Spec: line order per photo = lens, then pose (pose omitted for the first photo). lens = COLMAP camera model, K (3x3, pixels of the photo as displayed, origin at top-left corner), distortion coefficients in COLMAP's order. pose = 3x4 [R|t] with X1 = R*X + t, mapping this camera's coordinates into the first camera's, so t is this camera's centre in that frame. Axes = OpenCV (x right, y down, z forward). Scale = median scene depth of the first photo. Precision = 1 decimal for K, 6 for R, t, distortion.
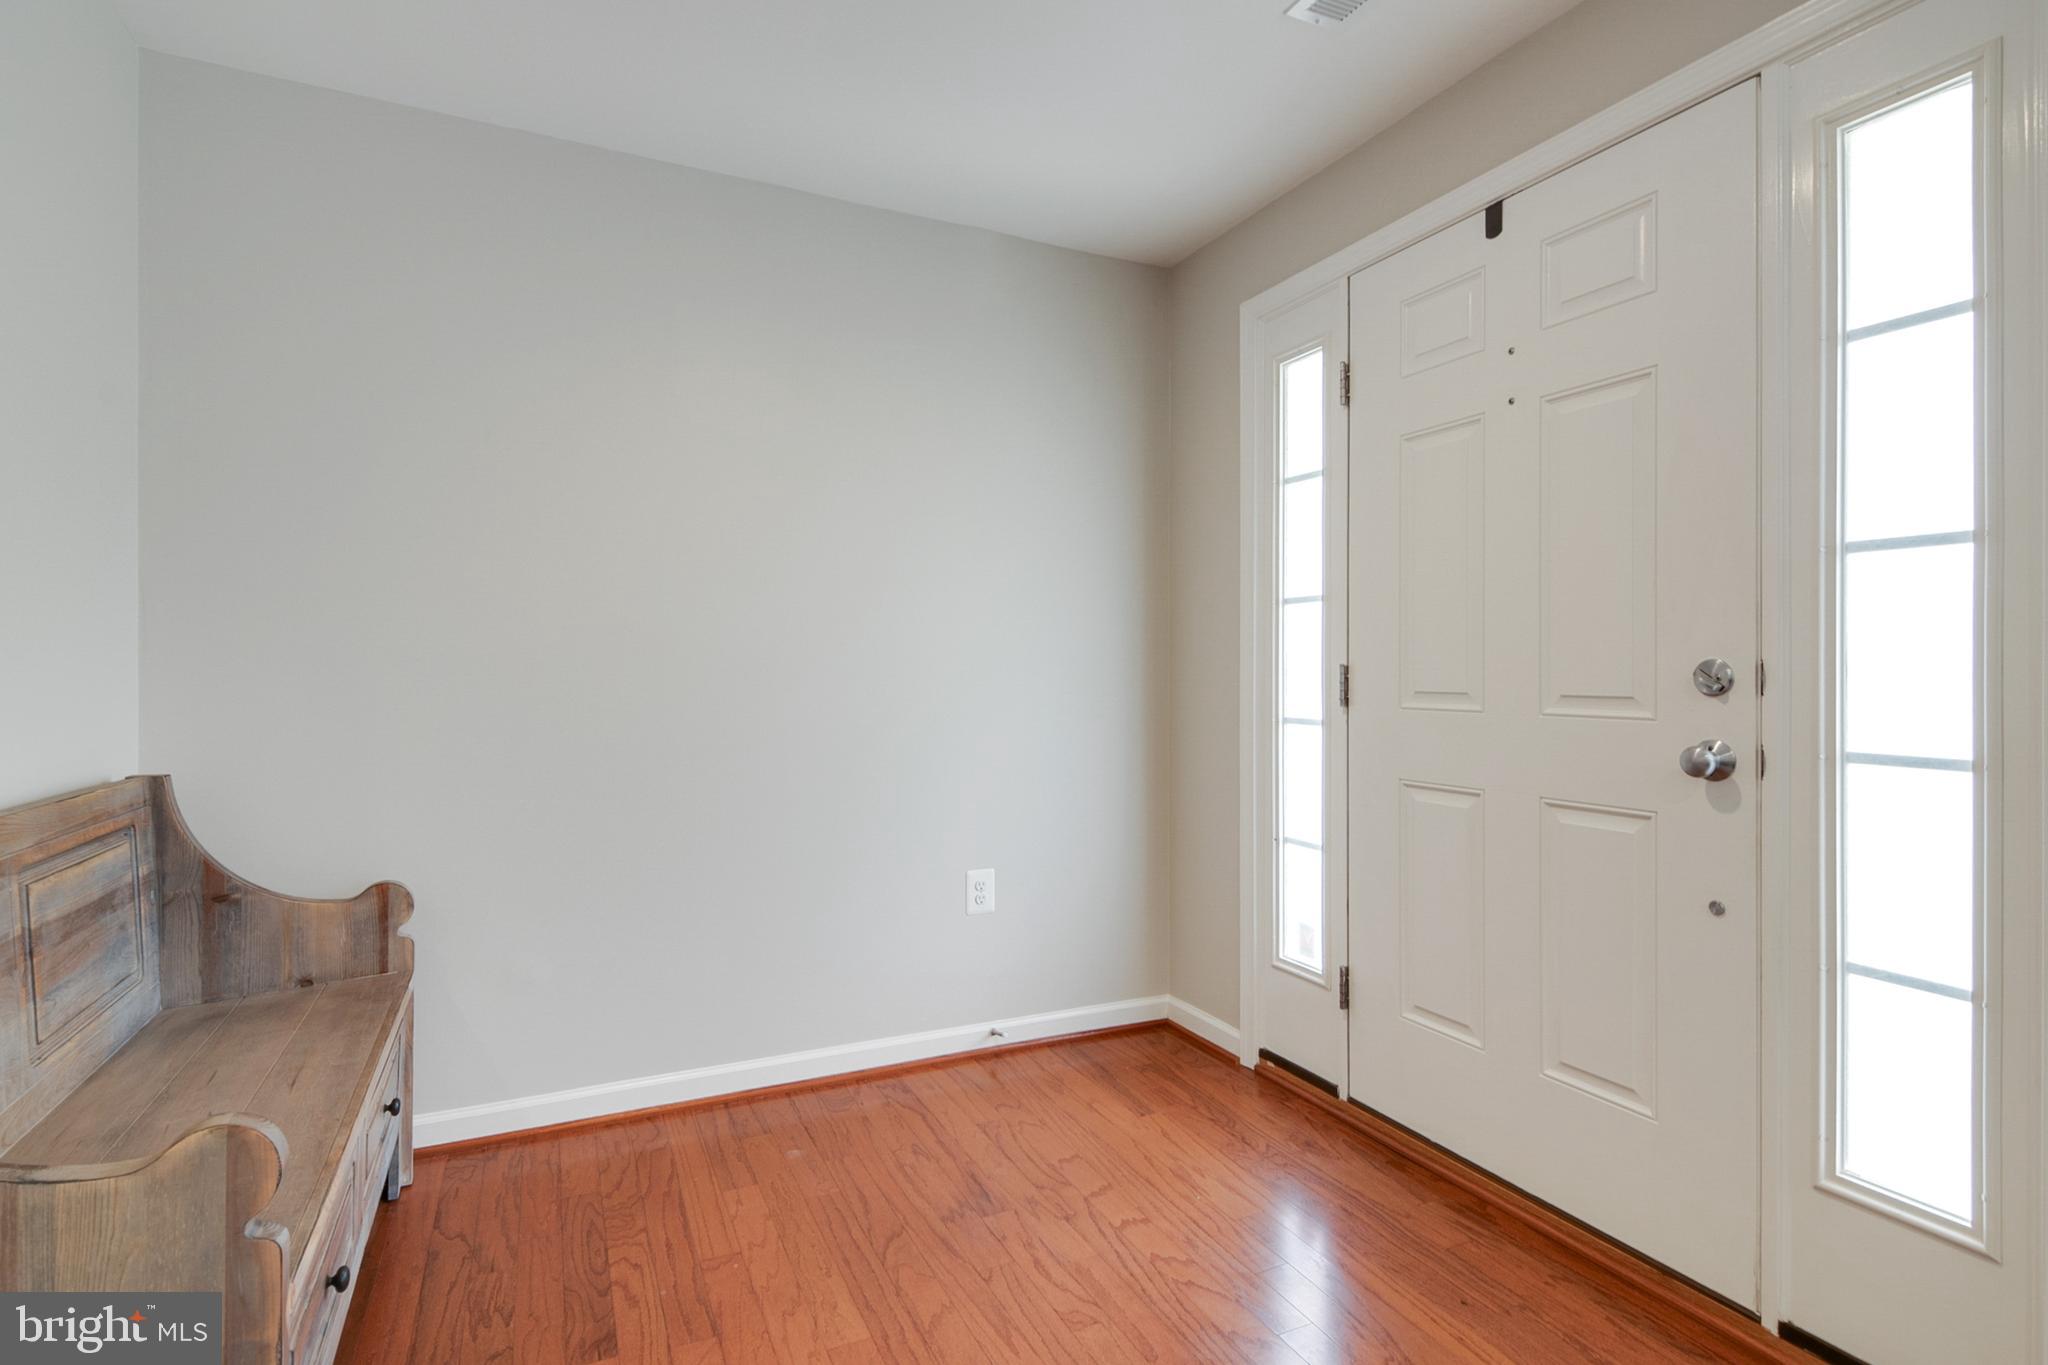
lens RADIAL K [[1003.5, 0, 1025.3], [0, 1003.5, 675.6], [0, 0, 1]] dist [0.001105, -0.001338]
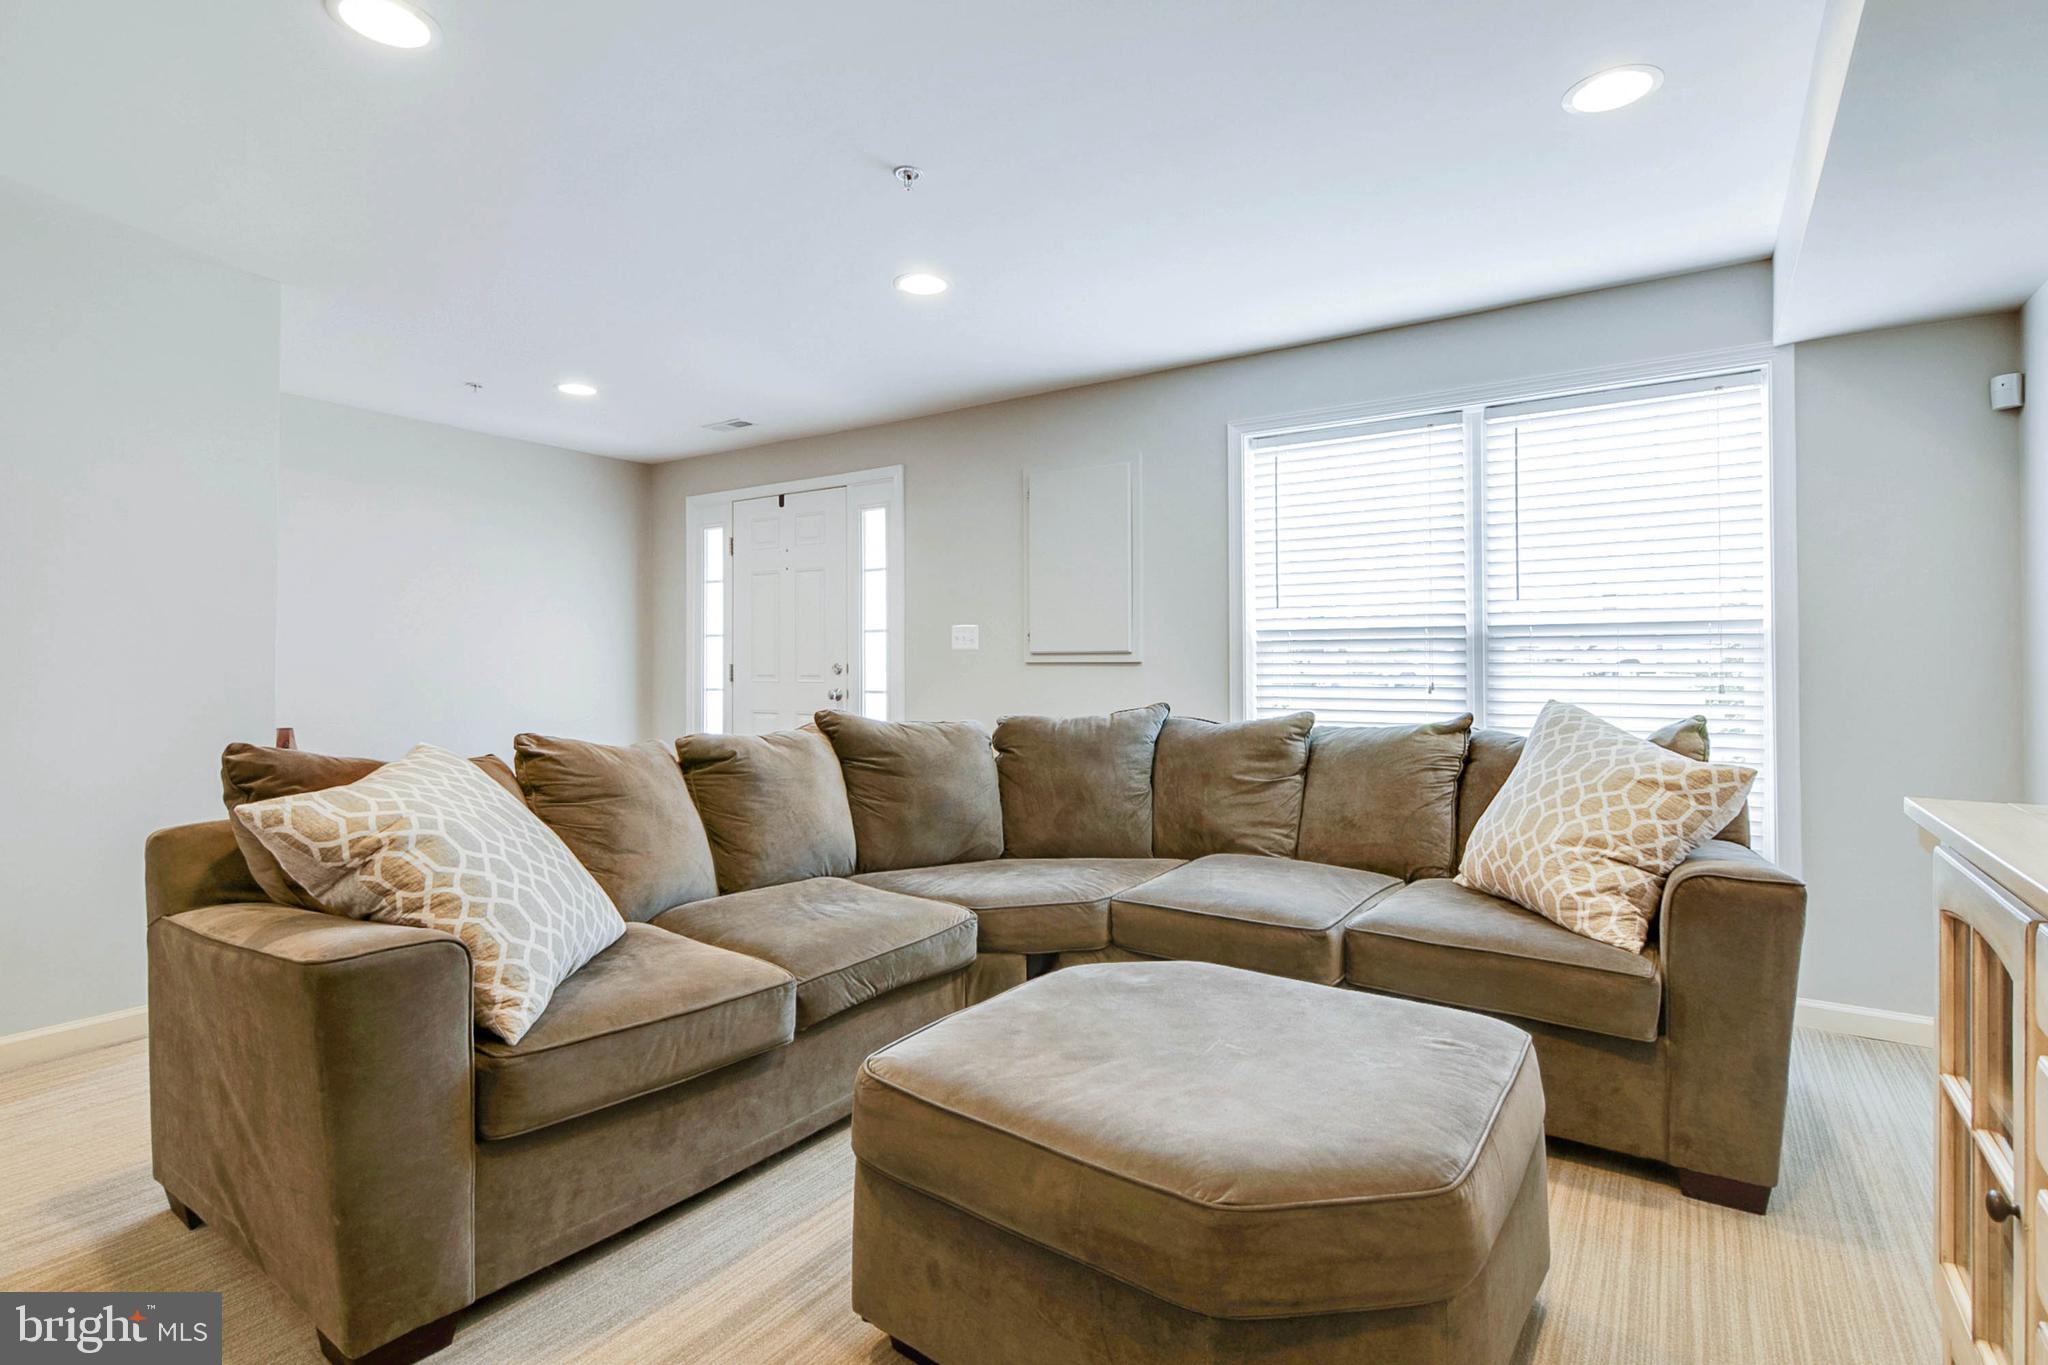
lens RADIAL K [[1003.5, 0, 1020.1], [0, 1003.5, 673.4], [0, 0, 1]] dist [0.001105, -0.001338]
pose [[0.863811, -0.001271, 0.503814, -0.287473], [0.002172, 0.999997, -0.001202, 0.015022], [-0.503810, 0.002133, 0.863812, -1.391689]]
